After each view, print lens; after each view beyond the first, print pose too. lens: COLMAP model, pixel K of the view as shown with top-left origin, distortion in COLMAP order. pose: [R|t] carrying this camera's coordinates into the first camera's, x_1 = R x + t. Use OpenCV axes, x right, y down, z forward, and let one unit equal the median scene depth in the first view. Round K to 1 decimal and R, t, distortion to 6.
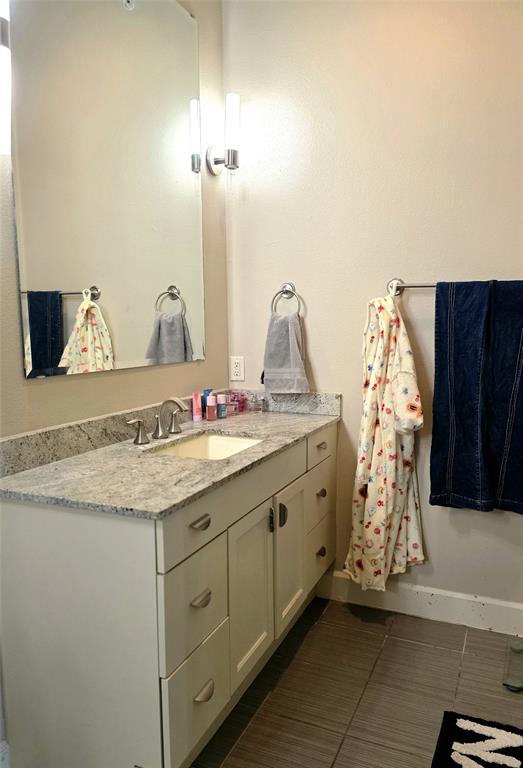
lens RADIAL K [[552.0, 0, 261.5], [0, 552.0, 384.0], [0, 0, 1]] dist [-0.001978, -0.001294]
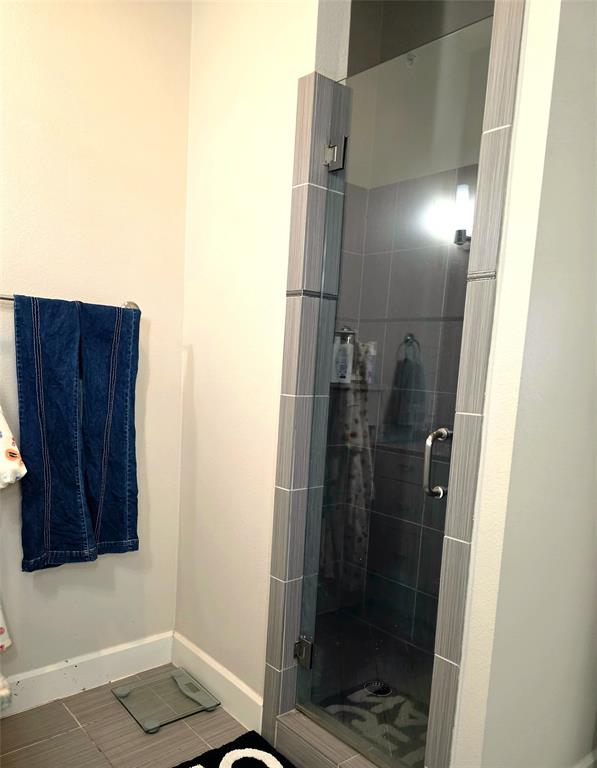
lens RADIAL K [[611.2, 0, 298.6], [0, 611.2, 418.8], [0, 0, 1]] dist [0.000089, -0.000739]
pose [[0.411675, -0.059661, 0.909376, -0.339641], [0.036500, 0.998134, 0.048961, -0.035028], [-0.910599, 0.013036, 0.413084, 0.275634]]
